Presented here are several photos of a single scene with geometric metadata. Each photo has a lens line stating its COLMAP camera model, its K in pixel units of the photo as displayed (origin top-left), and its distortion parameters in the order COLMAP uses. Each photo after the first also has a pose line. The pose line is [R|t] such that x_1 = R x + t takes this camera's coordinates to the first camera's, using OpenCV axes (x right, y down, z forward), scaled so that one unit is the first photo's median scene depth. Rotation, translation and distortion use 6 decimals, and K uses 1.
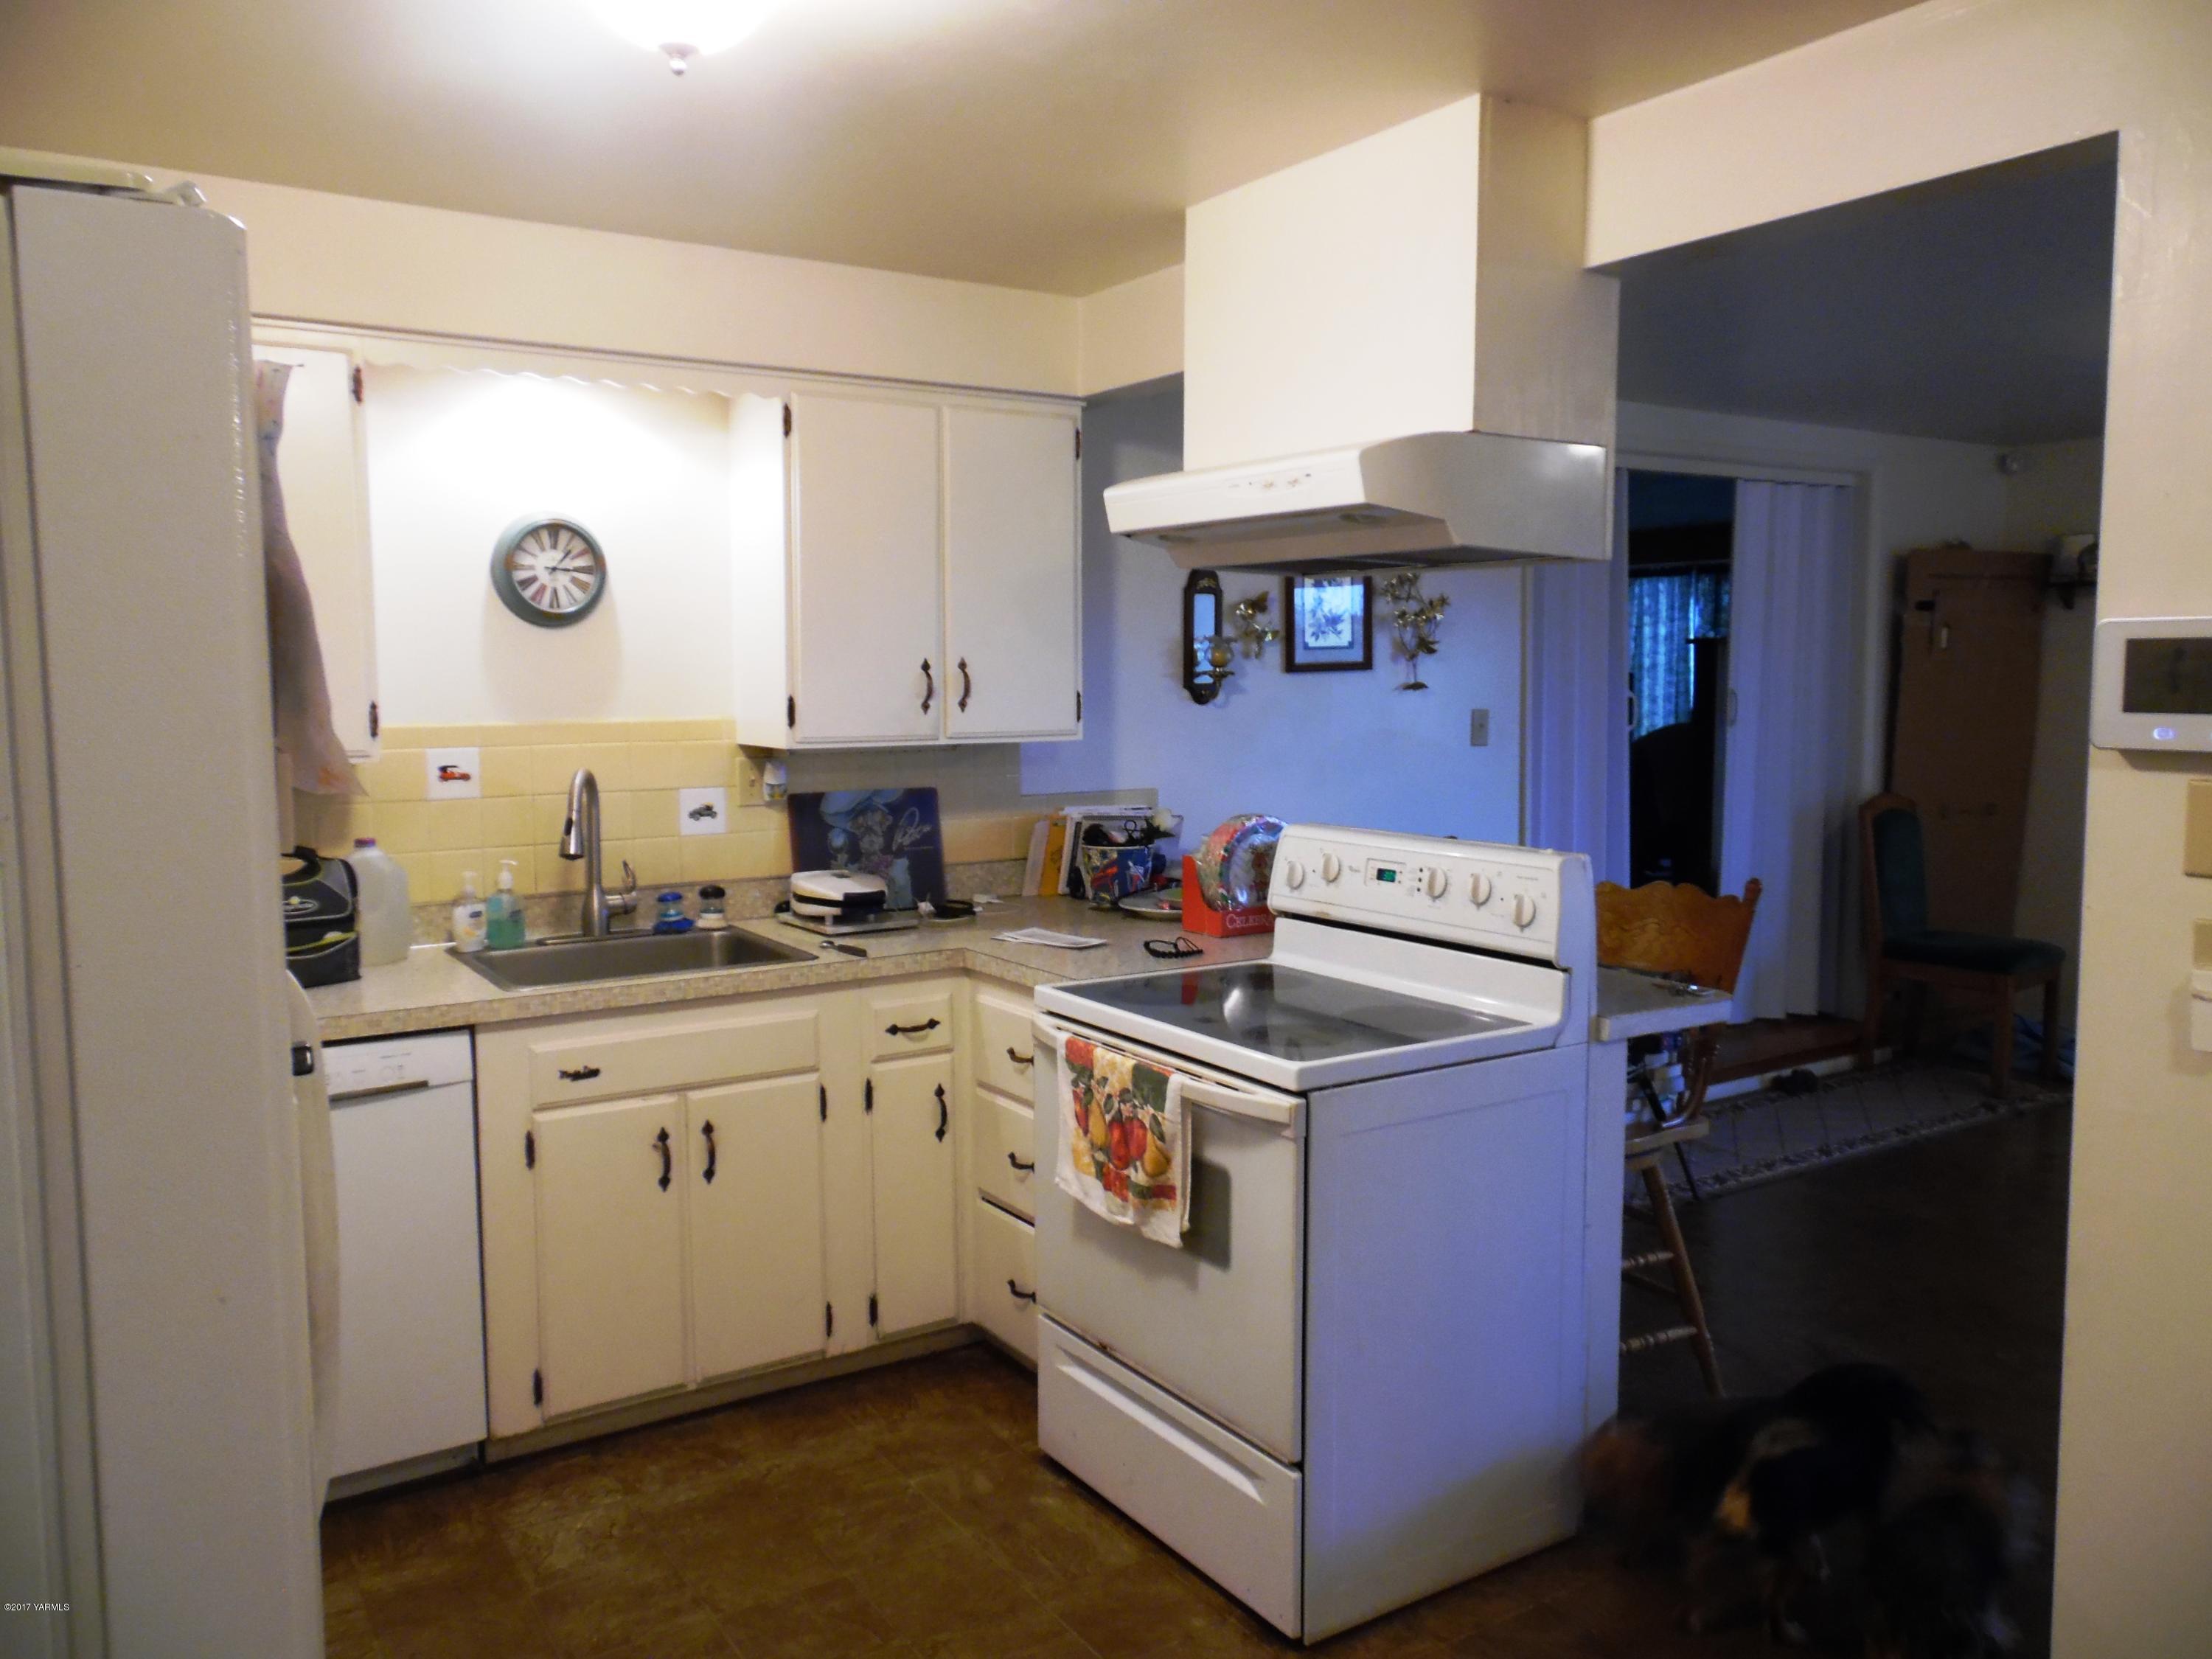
lens RADIAL K [[1663.0, 0, 1106.0], [0, 1663.0, 827.6], [0, 0, 1]] dist [0.001863, 0.021745]
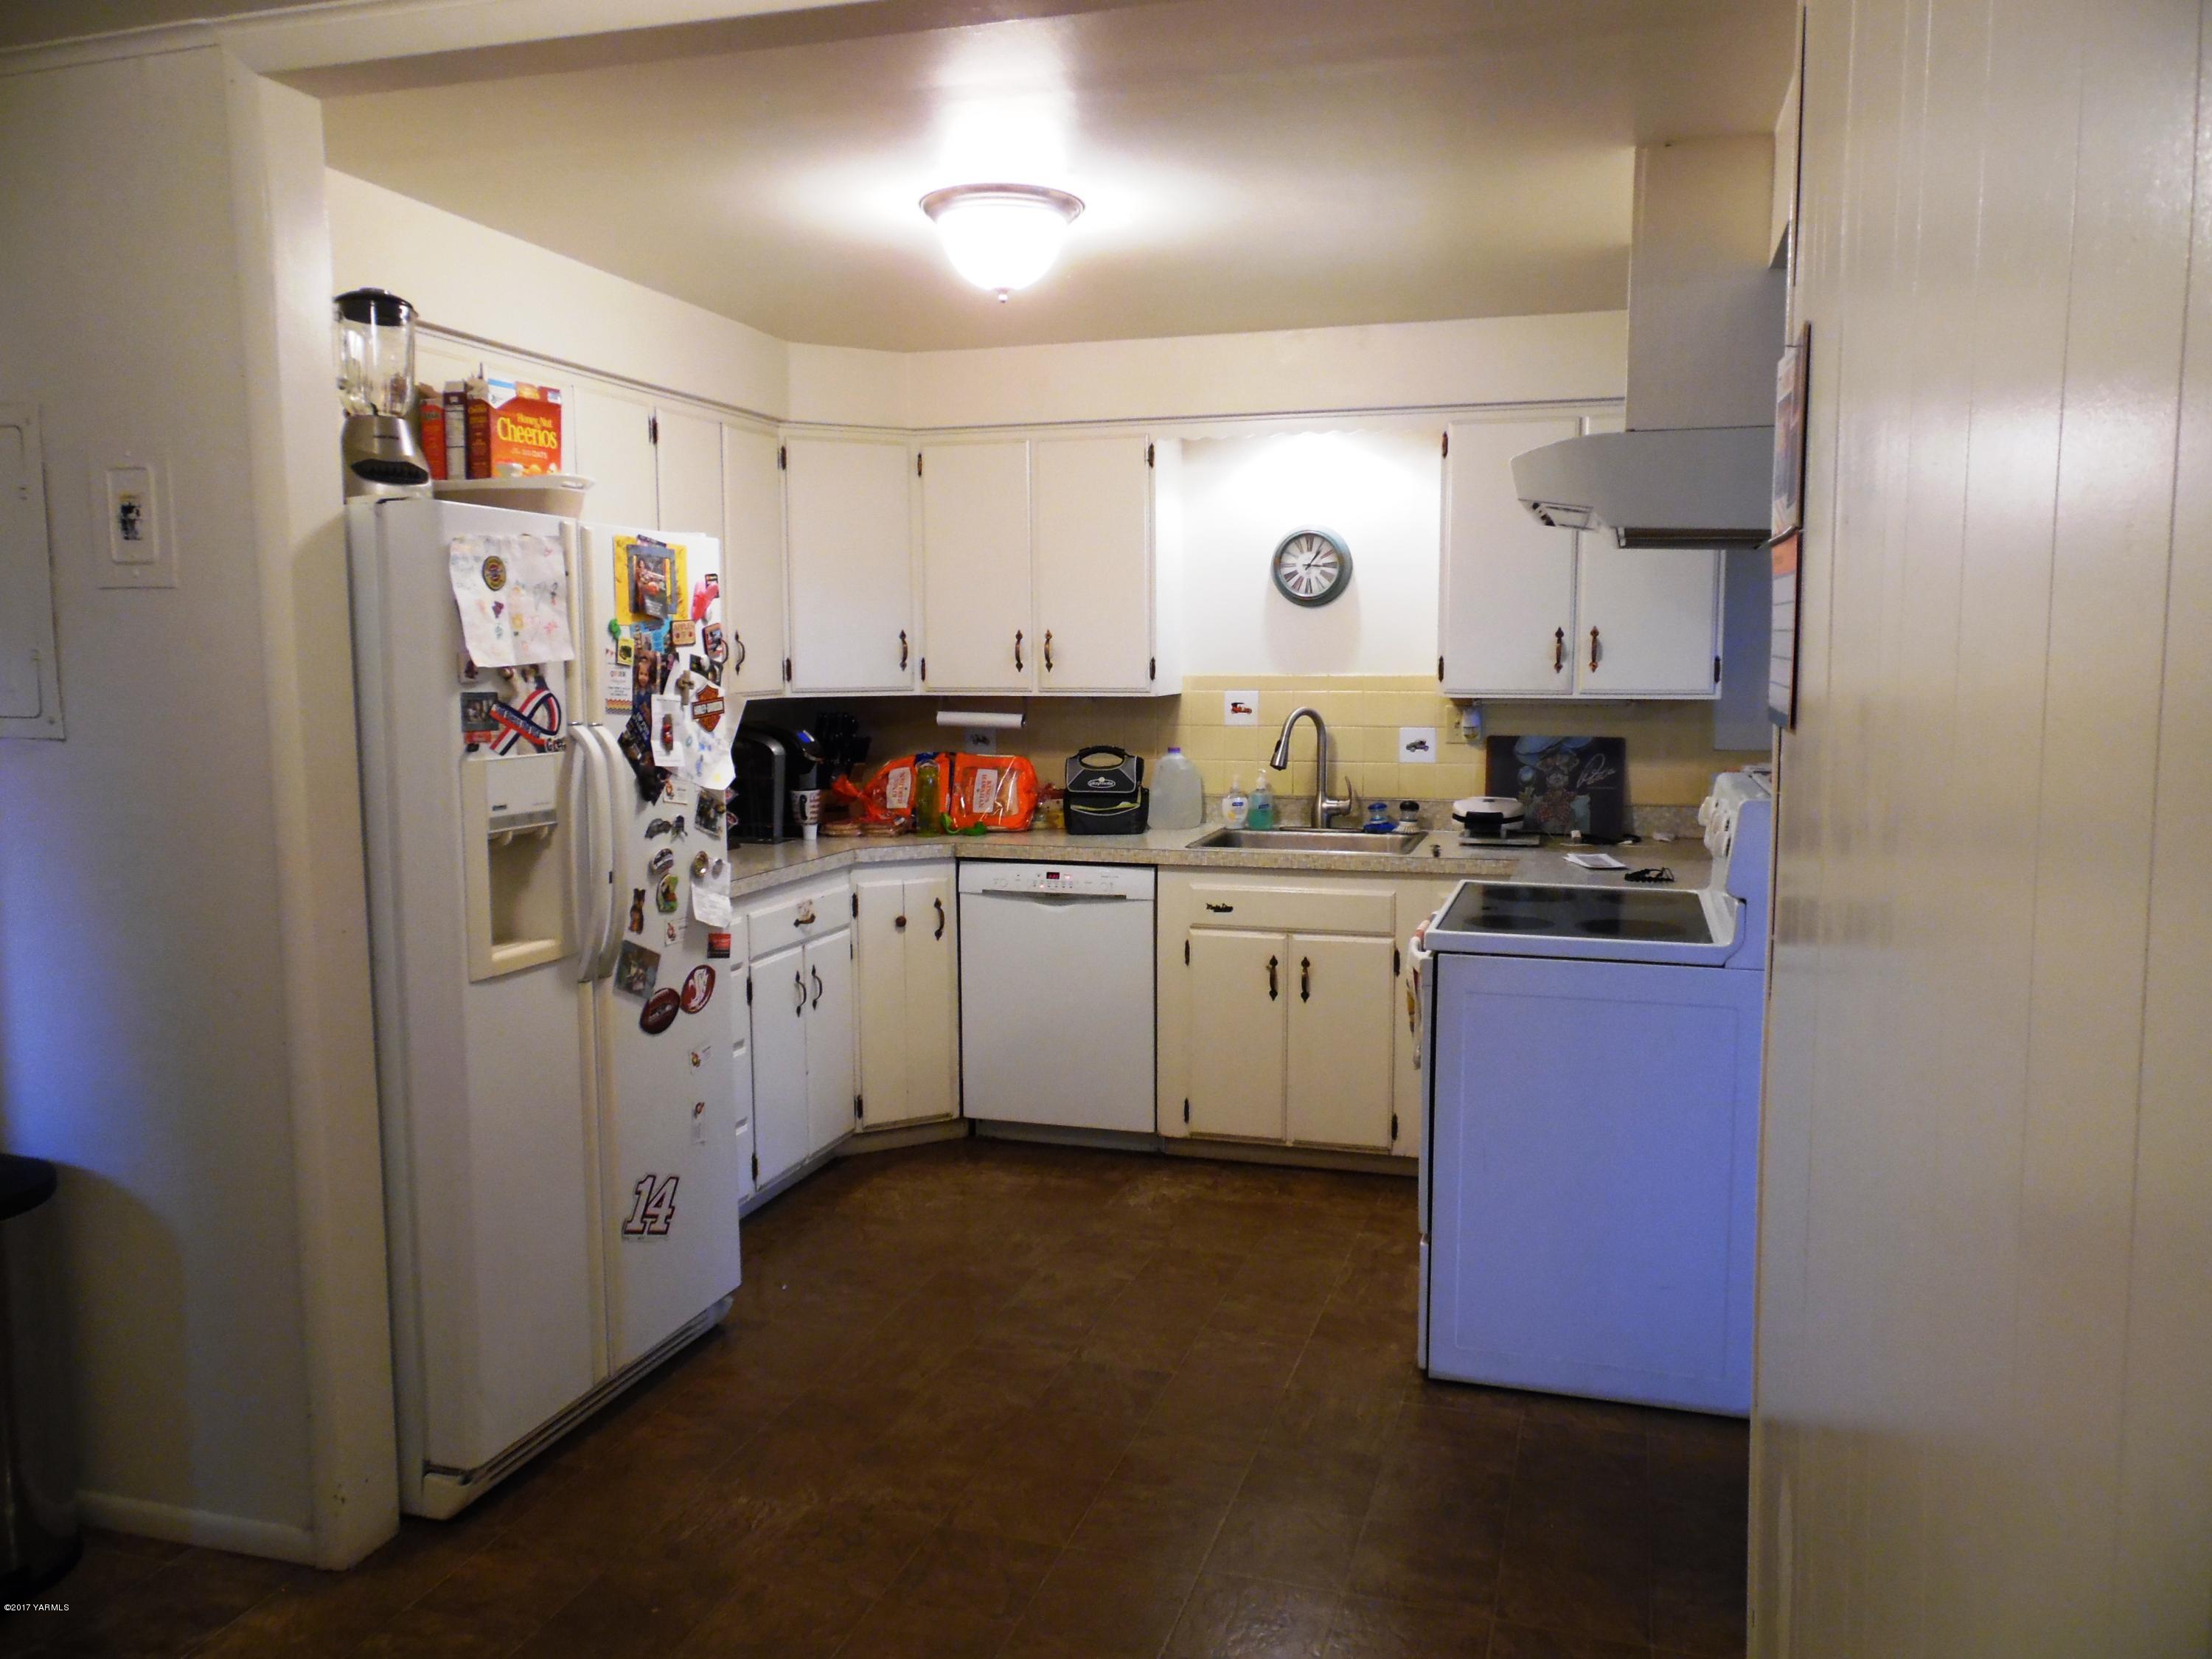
lens RADIAL K [[1663.0, 0, 1106.4], [0, 1663.0, 827.8], [0, 0, 1]] dist [0.001863, 0.021745]
pose [[0.642541, 0.083386, -0.761700, 0.651639], [-0.072629, 0.996213, 0.047792, 0.011196], [0.762801, 0.024613, 0.646164, -0.035318]]
